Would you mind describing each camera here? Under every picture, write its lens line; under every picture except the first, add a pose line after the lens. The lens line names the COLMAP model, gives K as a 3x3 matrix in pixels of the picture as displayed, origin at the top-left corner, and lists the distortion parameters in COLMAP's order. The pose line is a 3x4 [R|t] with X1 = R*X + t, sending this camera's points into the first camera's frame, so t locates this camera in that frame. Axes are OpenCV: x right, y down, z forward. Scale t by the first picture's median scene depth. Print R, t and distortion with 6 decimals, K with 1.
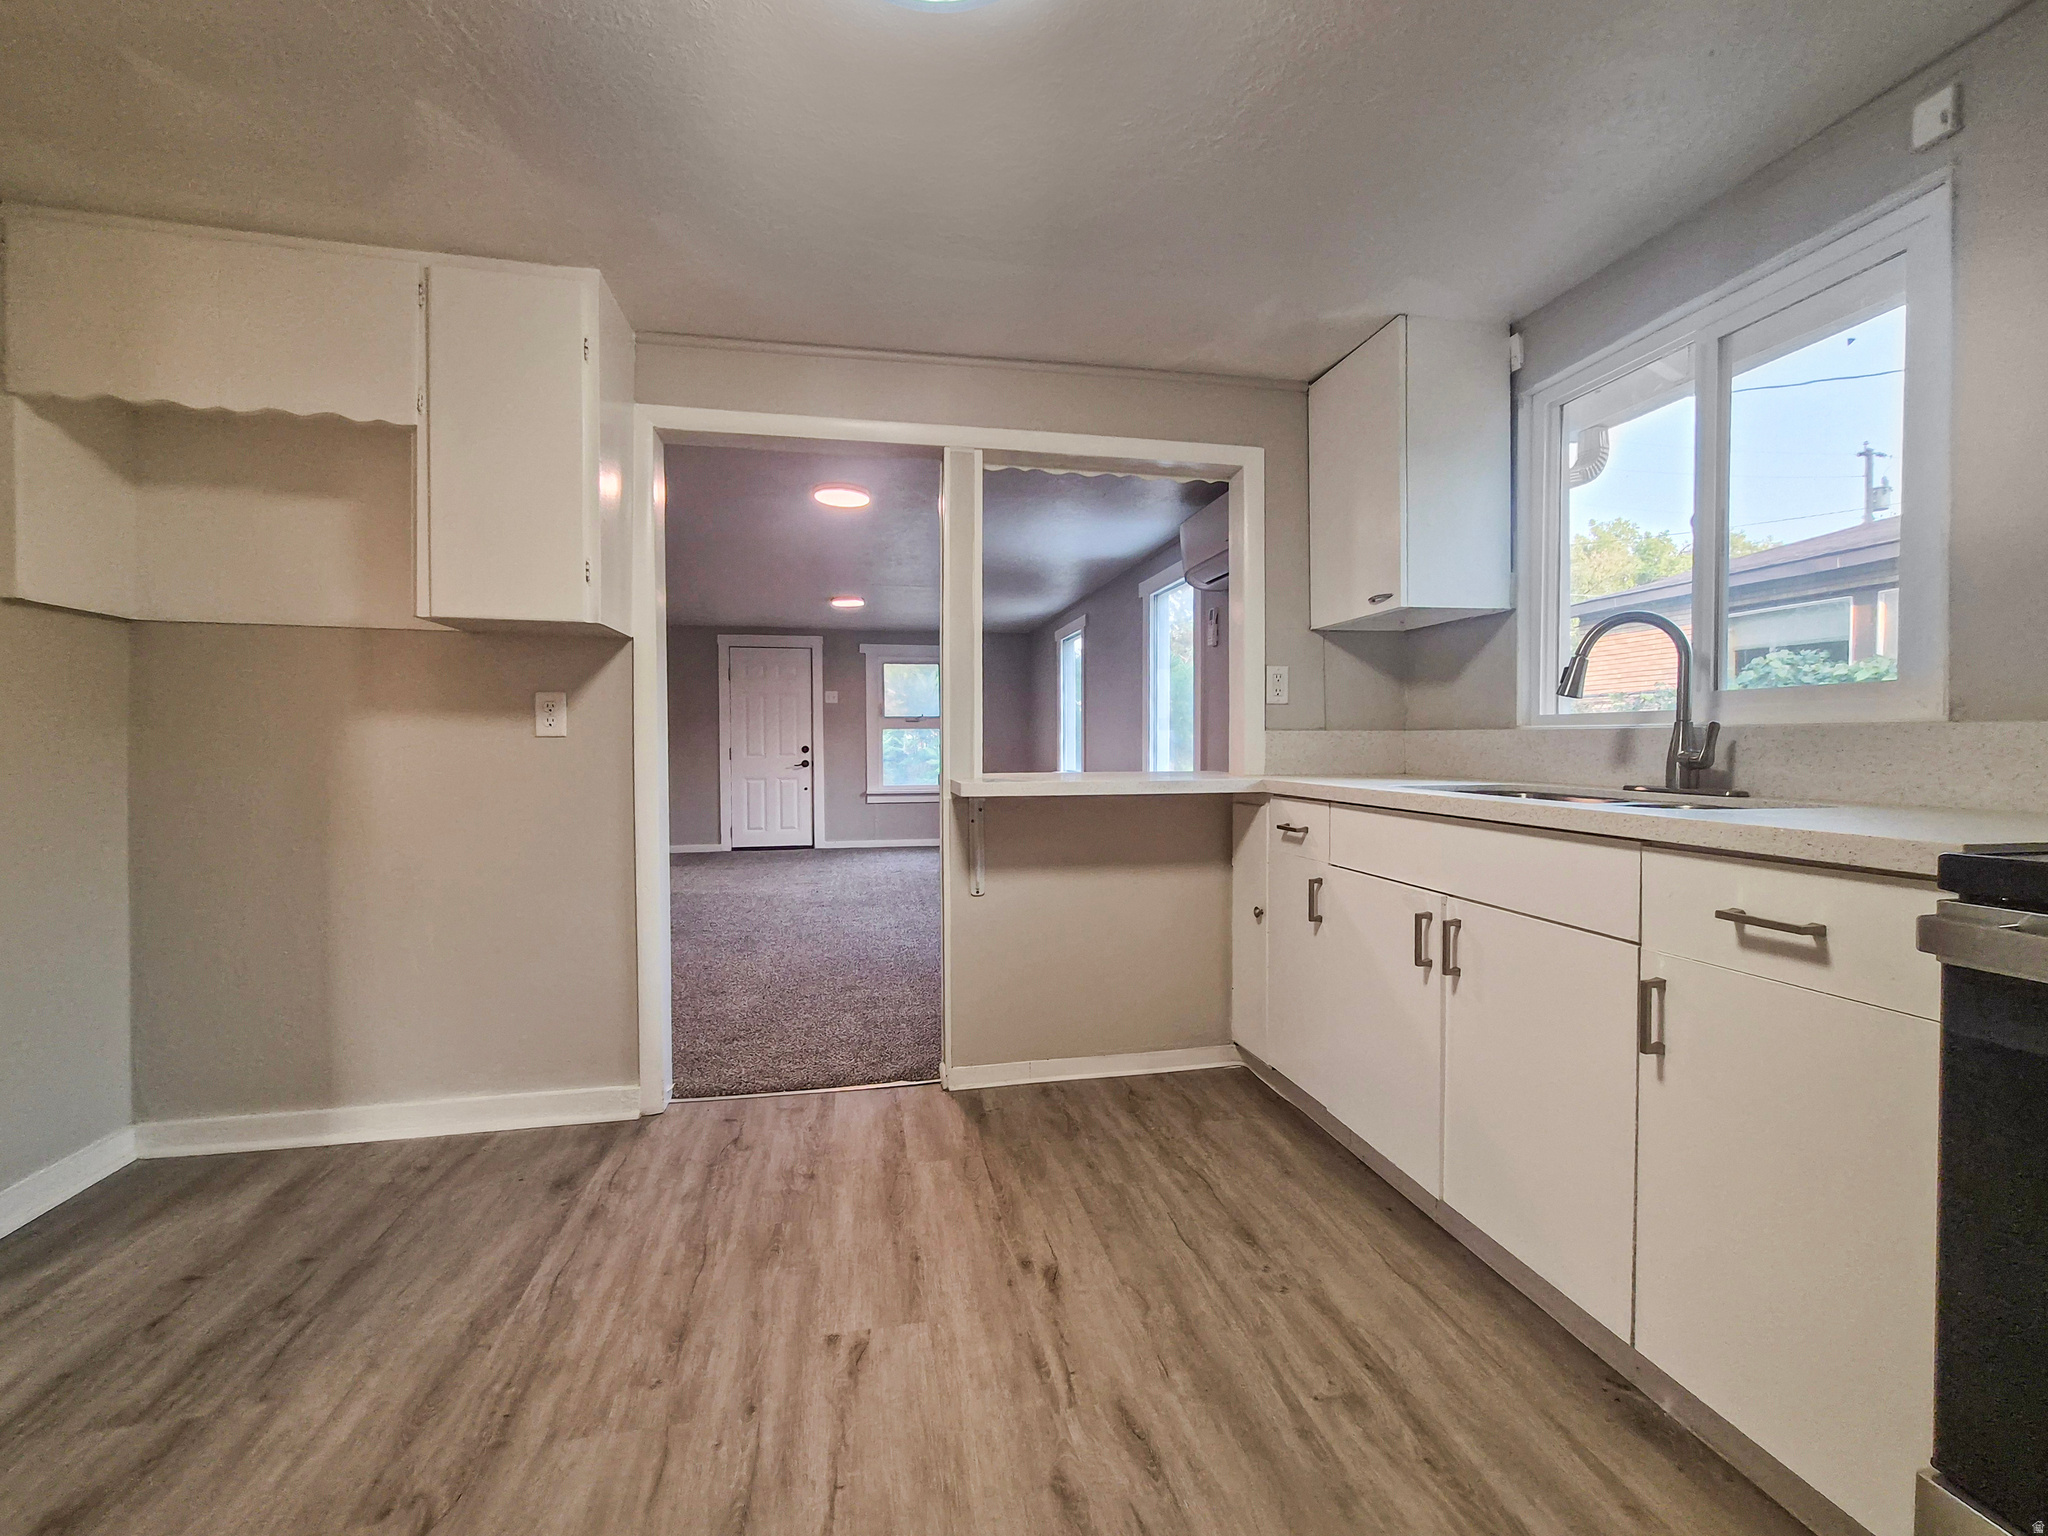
lens RADIAL K [[847.2, 0, 1014.9], [0, 847.2, 762.0], [0, 0, 1]] dist [-0.003988, 0.001337]
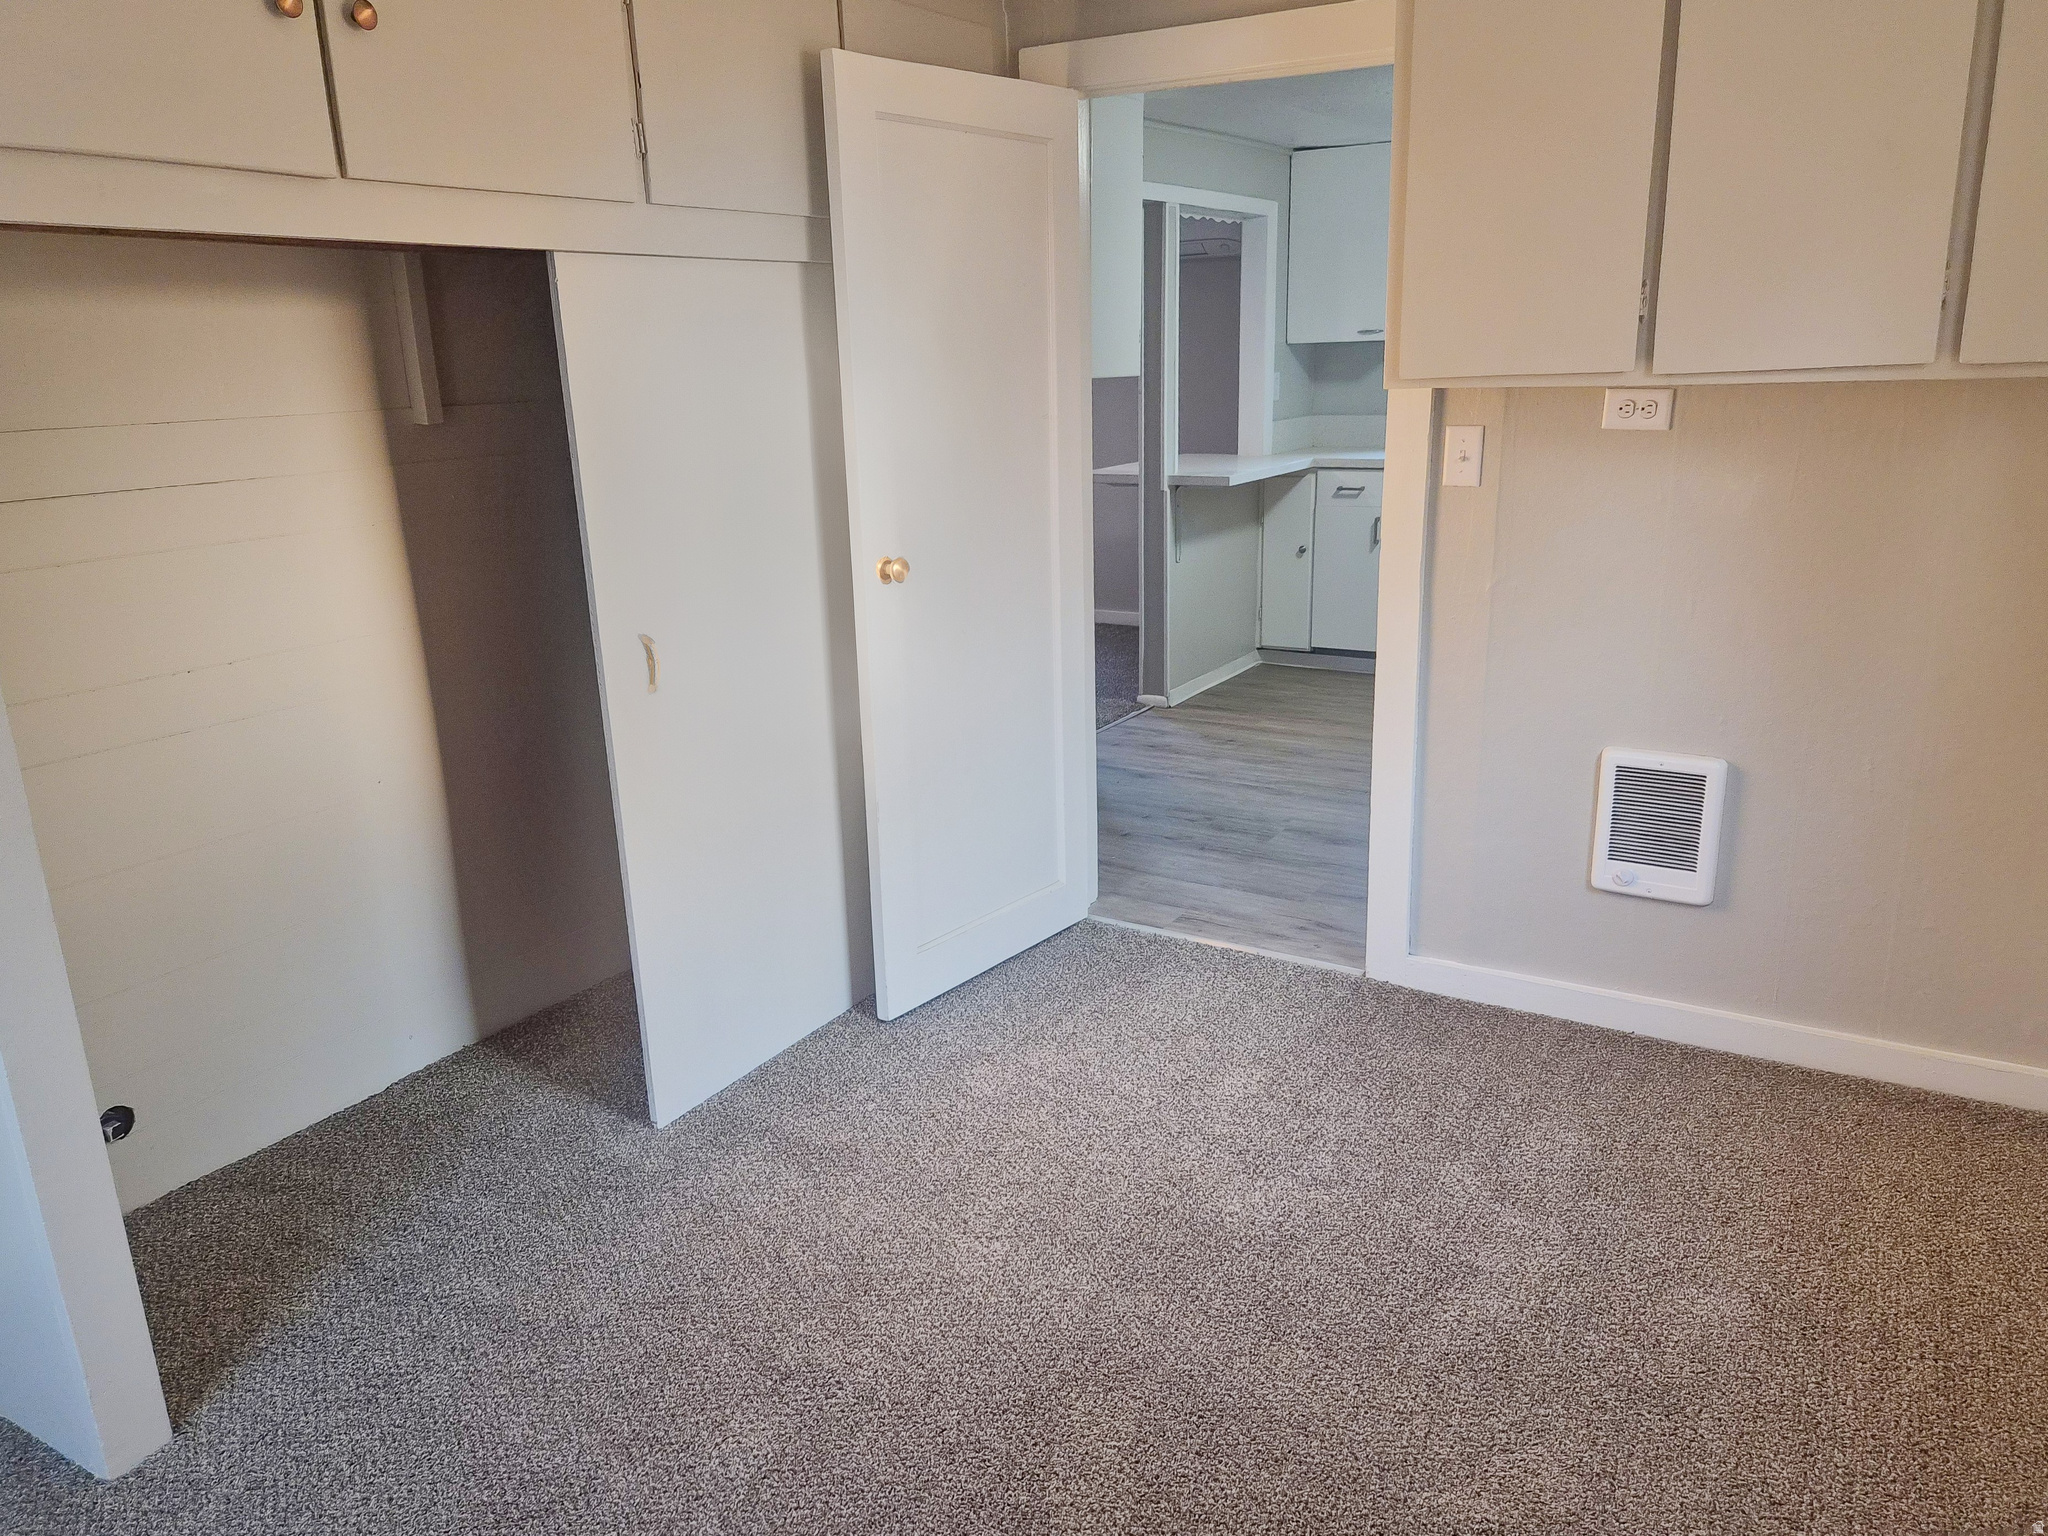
lens RADIAL K [[1545.7, 0, 1022.4], [0, 1545.7, 782.0], [0, 0, 1]] dist [0.072759, 0.001430]
pose [[0.664479, -0.217524, 0.714949, -2.918321], [0.035539, 0.964815, 0.260517, -0.220557], [-0.746462, -0.147699, 0.648829, -0.656673]]
